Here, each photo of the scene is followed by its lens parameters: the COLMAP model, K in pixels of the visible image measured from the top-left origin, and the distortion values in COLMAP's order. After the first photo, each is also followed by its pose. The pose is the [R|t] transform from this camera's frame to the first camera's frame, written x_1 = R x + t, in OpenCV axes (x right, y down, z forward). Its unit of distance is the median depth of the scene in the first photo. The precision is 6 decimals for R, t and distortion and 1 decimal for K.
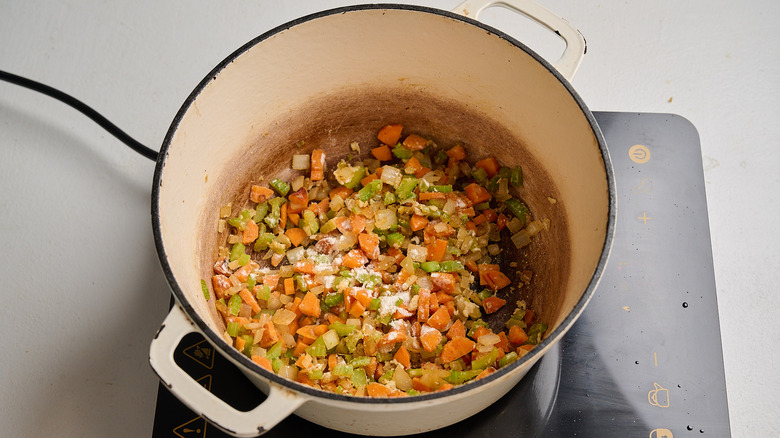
lens RADIAL K [[1157.0, 0, 389.0], [0, 1157.0, 224.3], [0, 0, 1]] dist [-0.083534, 0.000000]
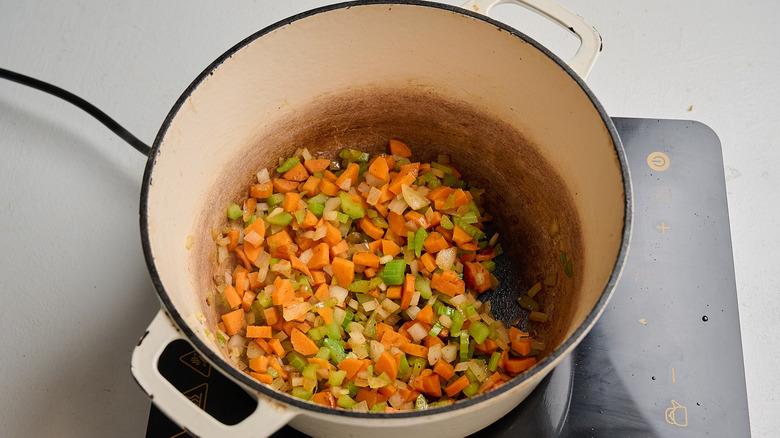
lens RADIAL K [[1073.6, 0, 391.7], [0, 1073.6, 227.6], [0, 0, 1]] dist [-0.066791, 0.000000]
pose [[0.999562, 0.009519, -0.028004, 0.025410], [-0.009811, 0.999899, -0.010299, 0.009138], [0.027903, 0.010569, 0.999555, 0.122814]]
